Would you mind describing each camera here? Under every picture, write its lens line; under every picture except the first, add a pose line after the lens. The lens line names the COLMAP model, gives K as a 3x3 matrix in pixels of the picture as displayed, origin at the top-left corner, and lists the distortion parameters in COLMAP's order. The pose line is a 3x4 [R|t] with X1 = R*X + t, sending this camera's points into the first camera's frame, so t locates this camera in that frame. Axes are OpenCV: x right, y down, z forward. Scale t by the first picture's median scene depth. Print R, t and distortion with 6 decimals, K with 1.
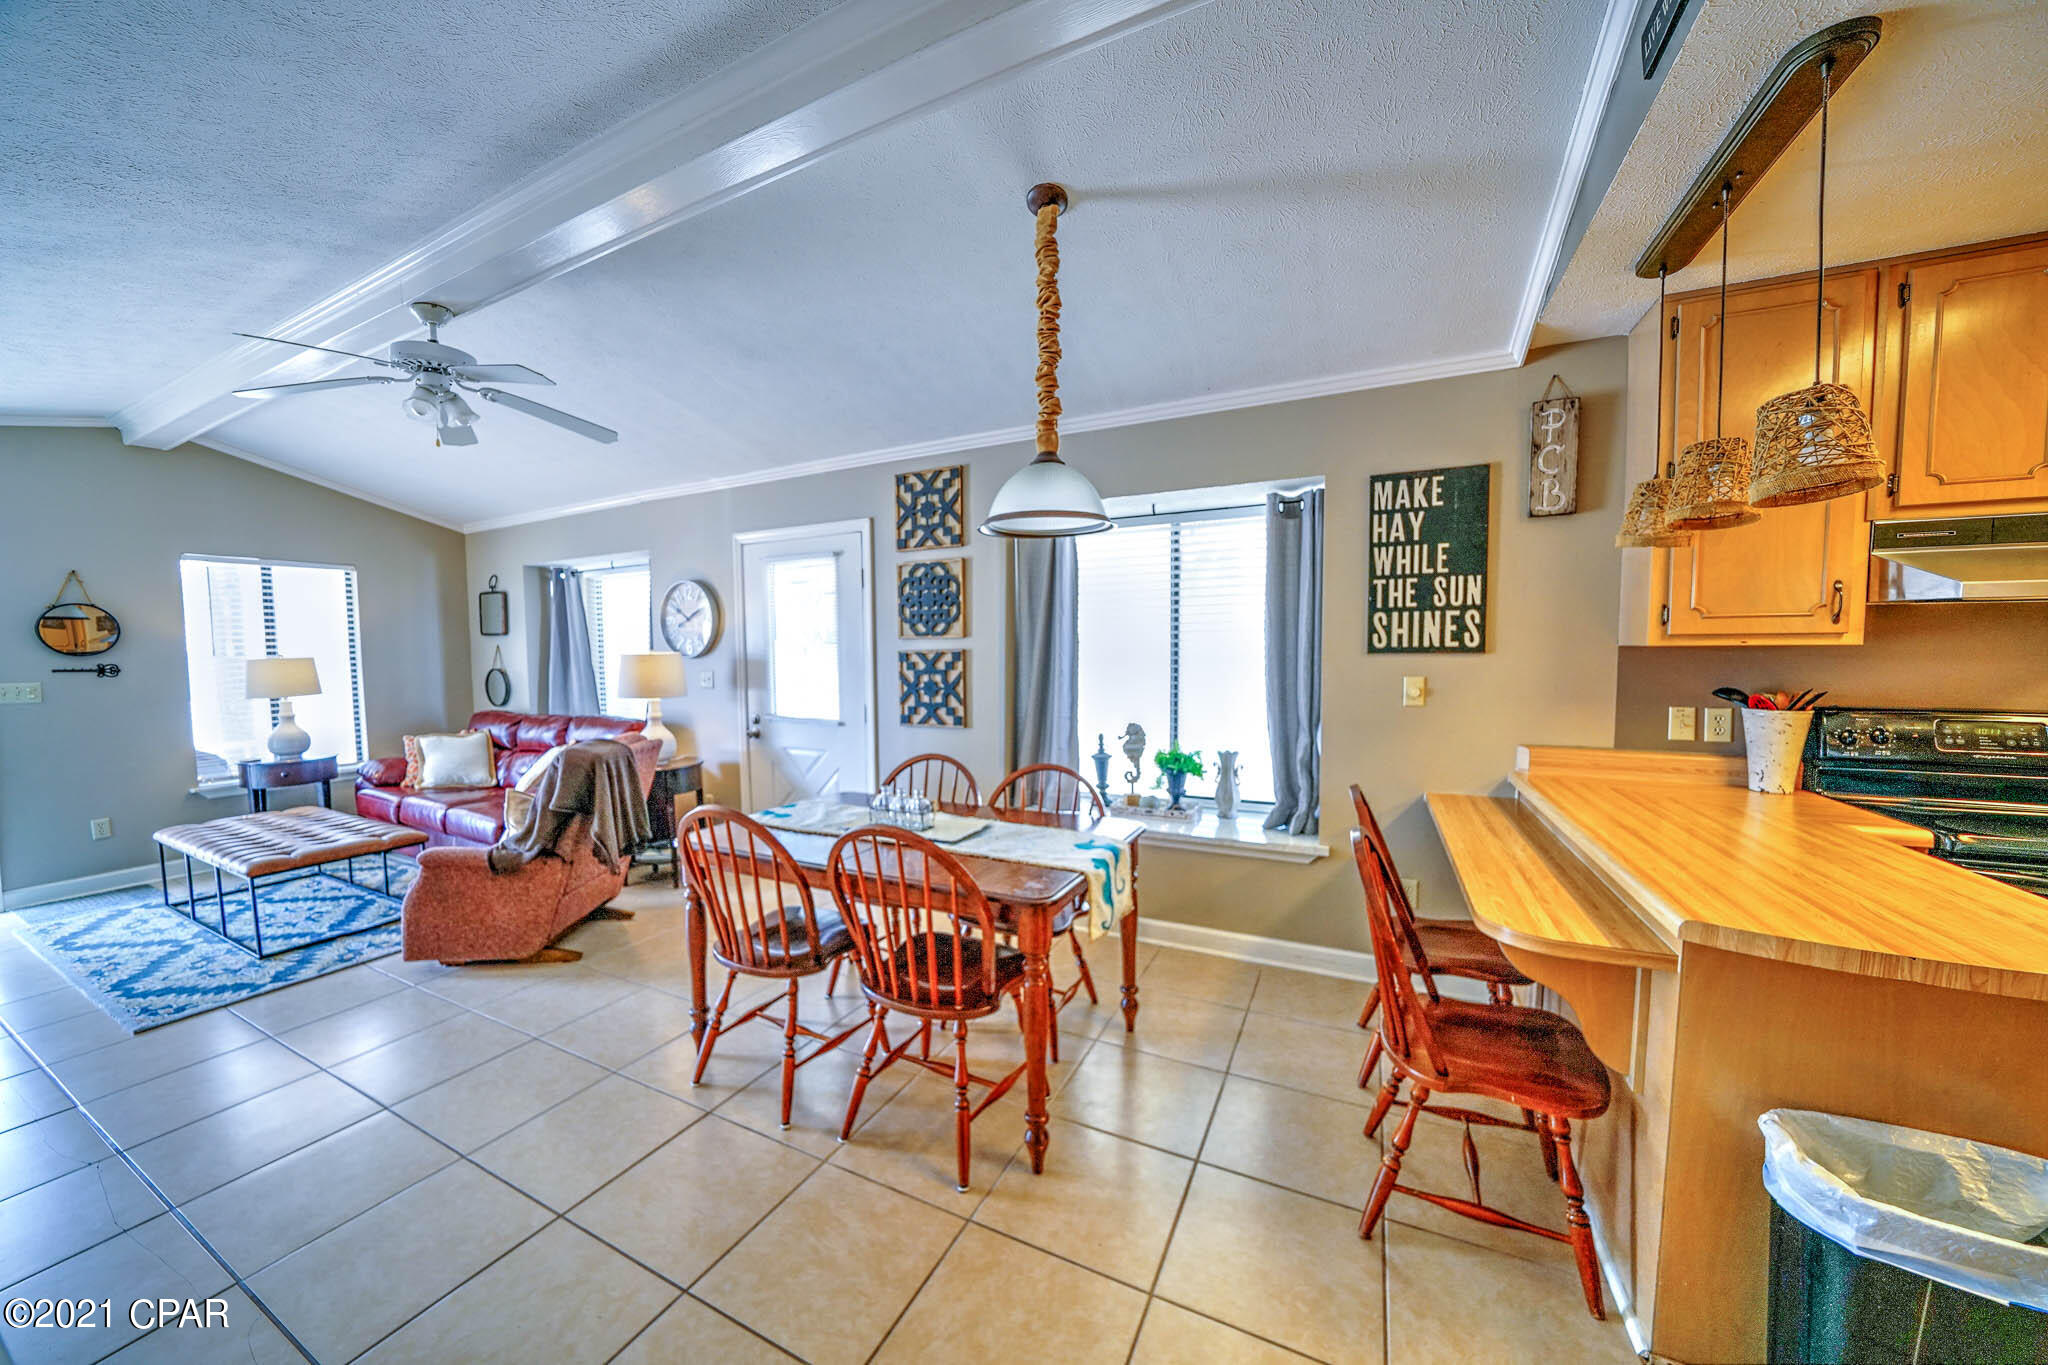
lens RADIAL K [[712.4, 0, 1006.9], [0, 712.4, 692.6], [0, 0, 1]] dist [-0.023986, 0.002335]
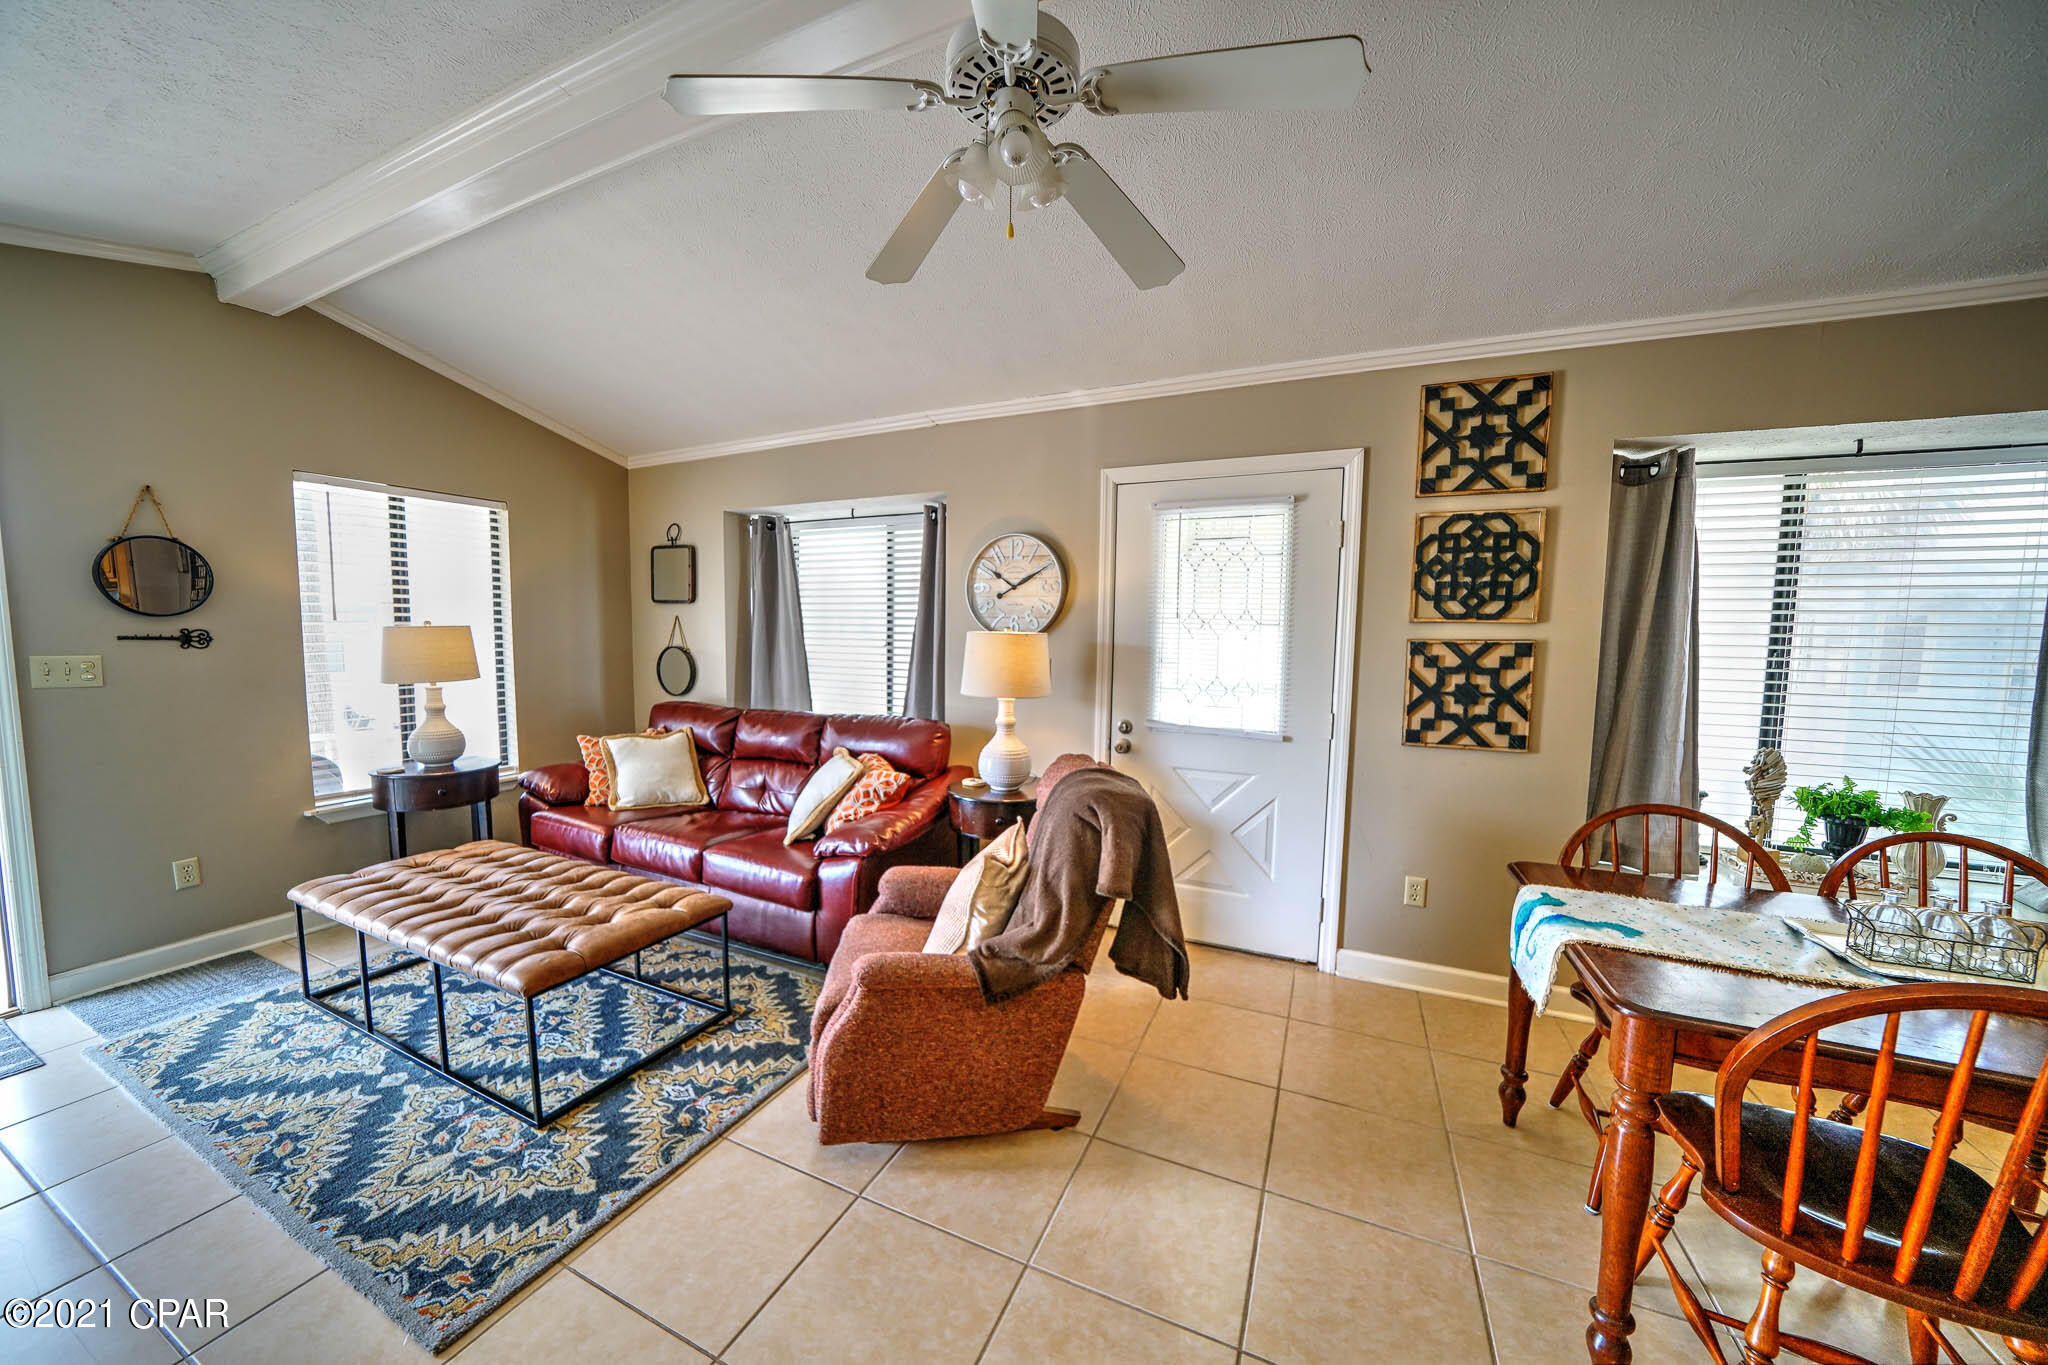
lens RADIAL K [[712.4, 0, 1005.8], [0, 712.4, 692.4], [0, 0, 1]] dist [-0.023986, 0.002335]
pose [[0.999130, 0.021488, 0.035742, -0.674297], [-0.022245, 0.999534, 0.020917, -0.013813], [-0.035276, -0.021693, 0.999142, 0.371119]]
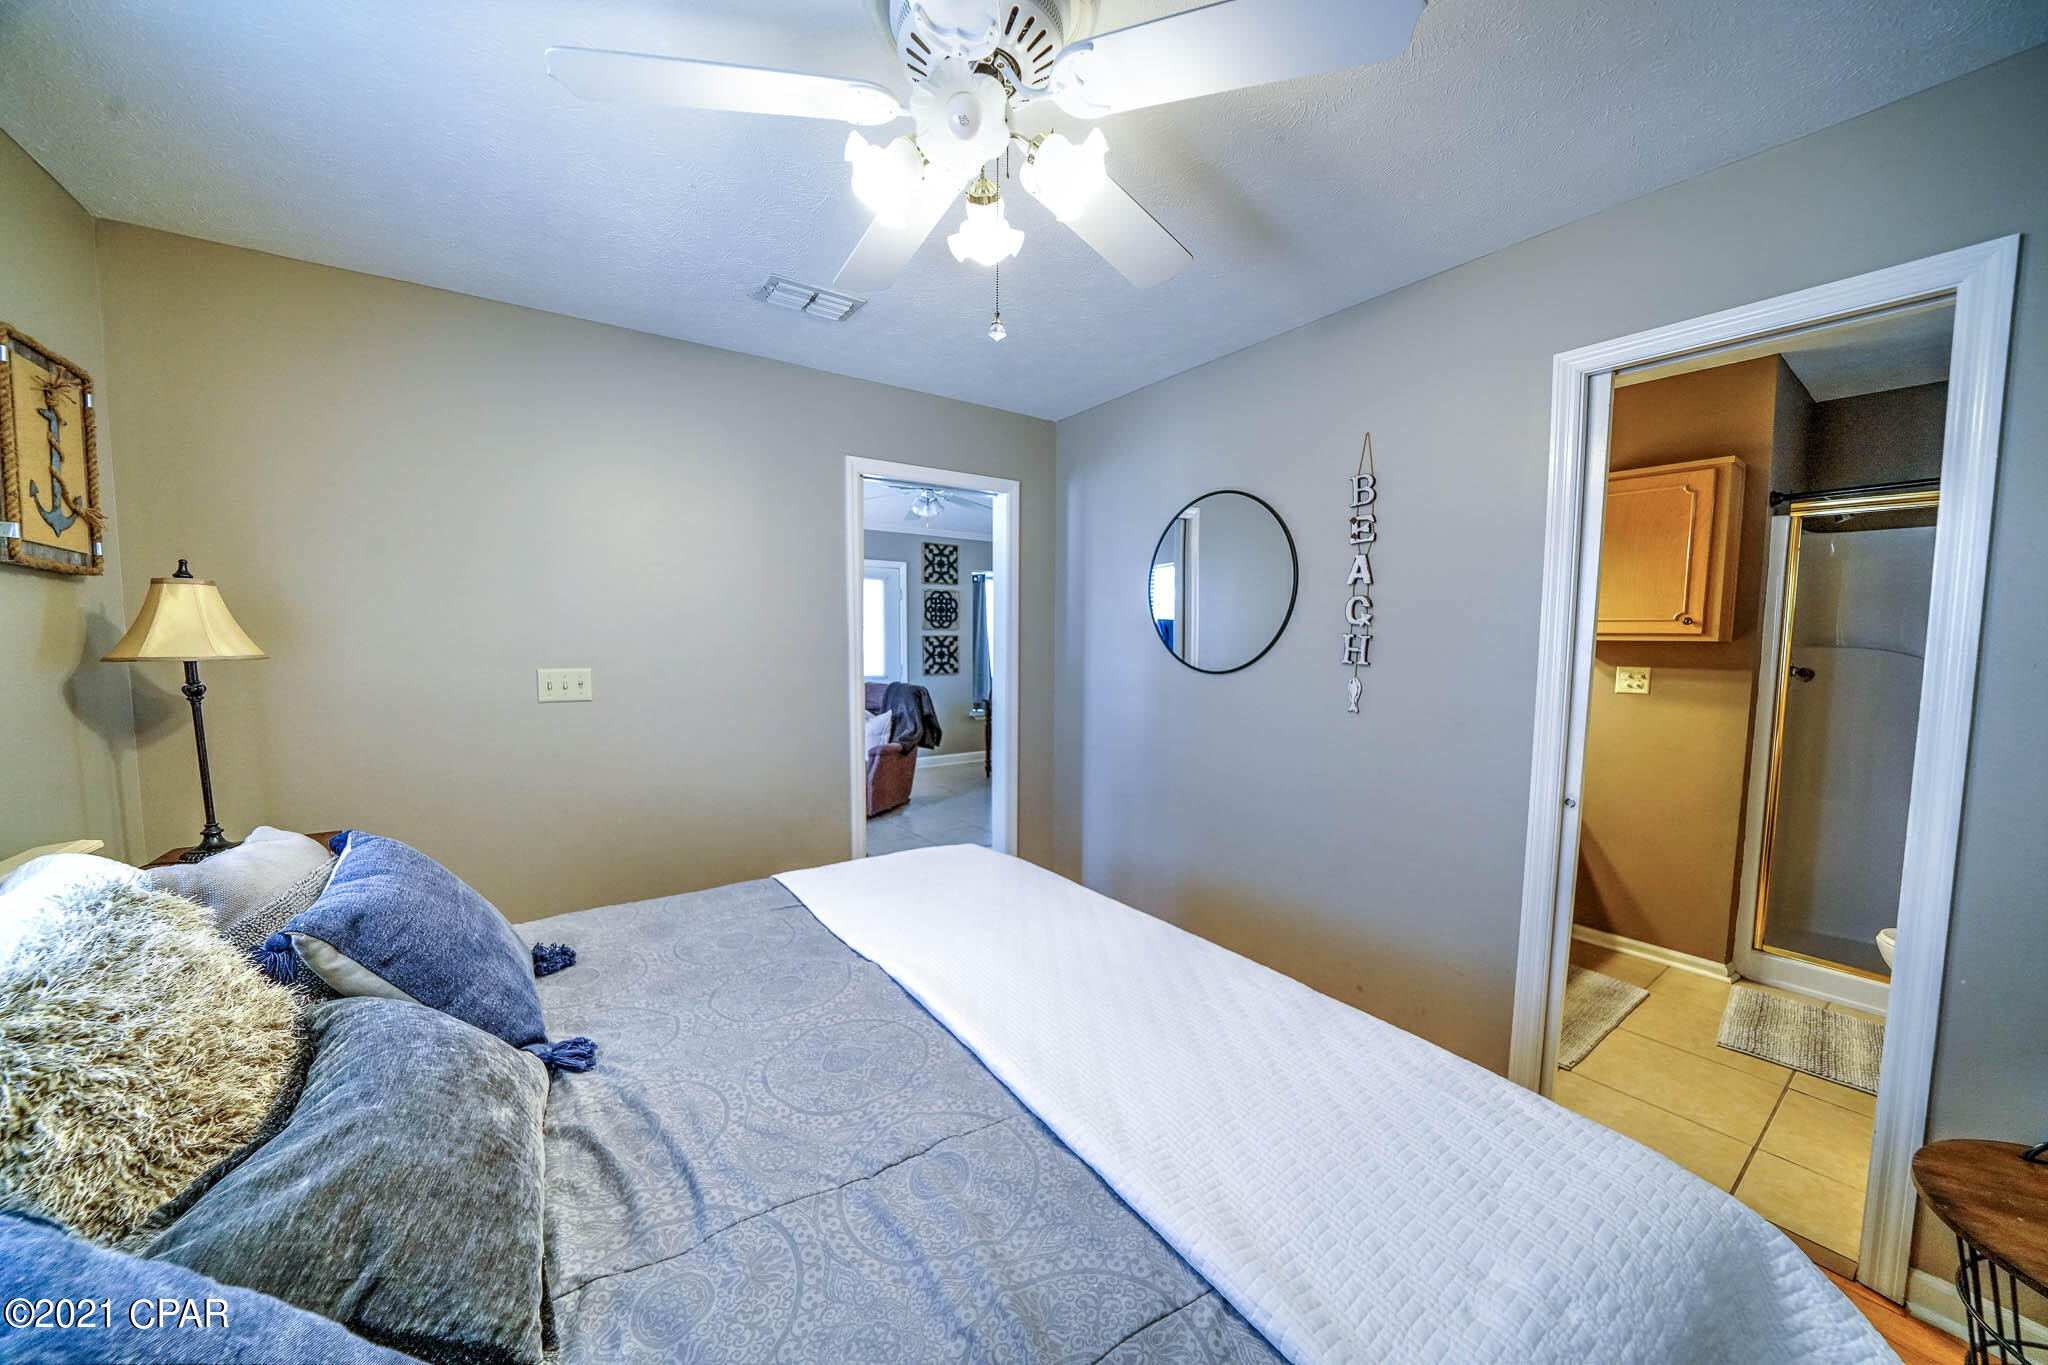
lens RADIAL K [[712.4, 0, 1006.7], [0, 712.4, 696.1], [0, 0, 1]] dist [-0.023986, 0.002335]
pose [[0.474600, -0.059496, 0.878188, -2.019755], [0.046783, 0.998008, 0.042331, 0.037775], [-0.878957, 0.020995, 0.476438, -0.106931]]
